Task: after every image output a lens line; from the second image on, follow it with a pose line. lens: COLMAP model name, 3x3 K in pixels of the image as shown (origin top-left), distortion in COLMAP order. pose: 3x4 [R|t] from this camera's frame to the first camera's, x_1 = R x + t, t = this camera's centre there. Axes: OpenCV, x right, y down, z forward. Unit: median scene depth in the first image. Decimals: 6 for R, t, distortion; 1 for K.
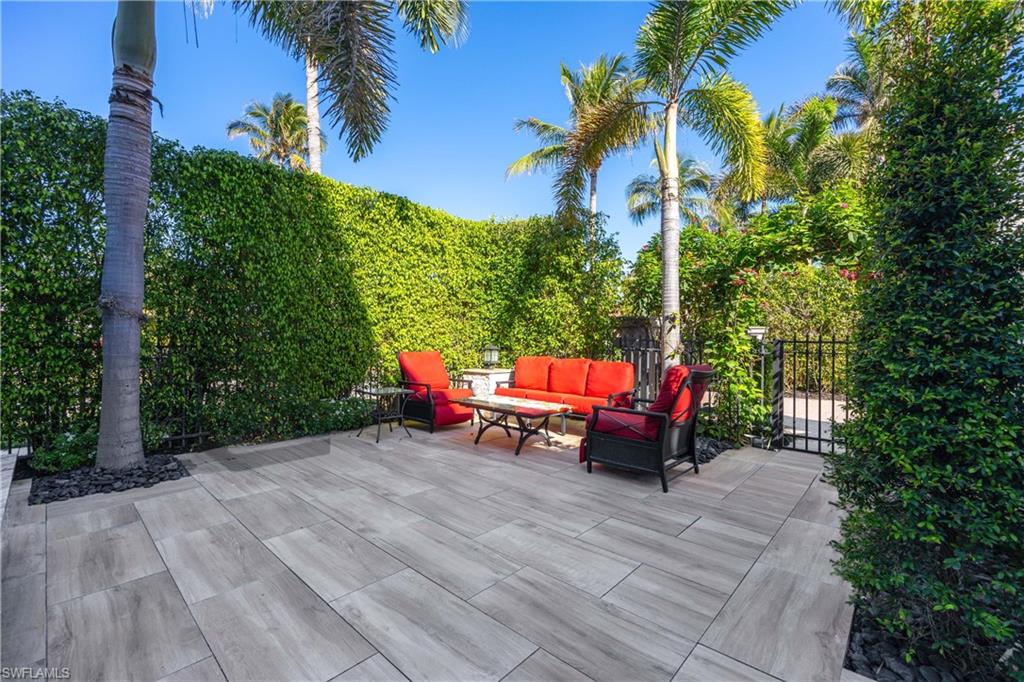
lens RADIAL K [[437.9, 0, 508.1], [0, 437.9, 341.7], [0, 0, 1]] dist [-0.003910, -0.000216]
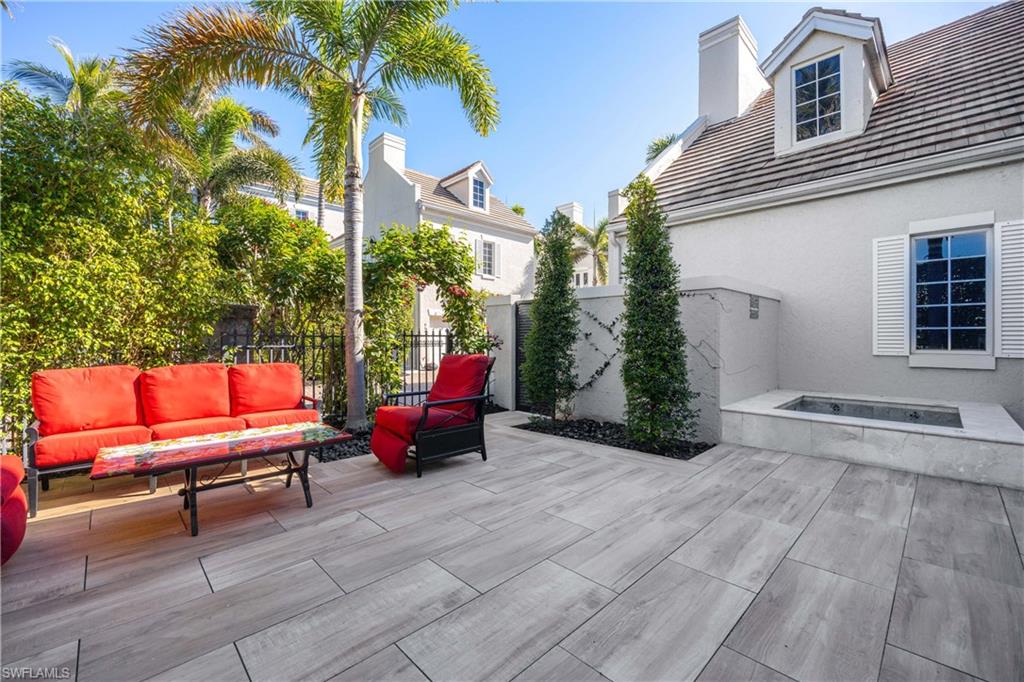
lens RADIAL K [[437.9, 0, 507.4], [0, 437.9, 337.4], [0, 0, 1]] dist [-0.003910, -0.000216]
pose [[0.030728, -0.003860, 0.999520, -1.083143], [0.007742, 0.999963, 0.003623, 0.004757], [-0.999498, 0.007627, 0.030756, 1.167451]]
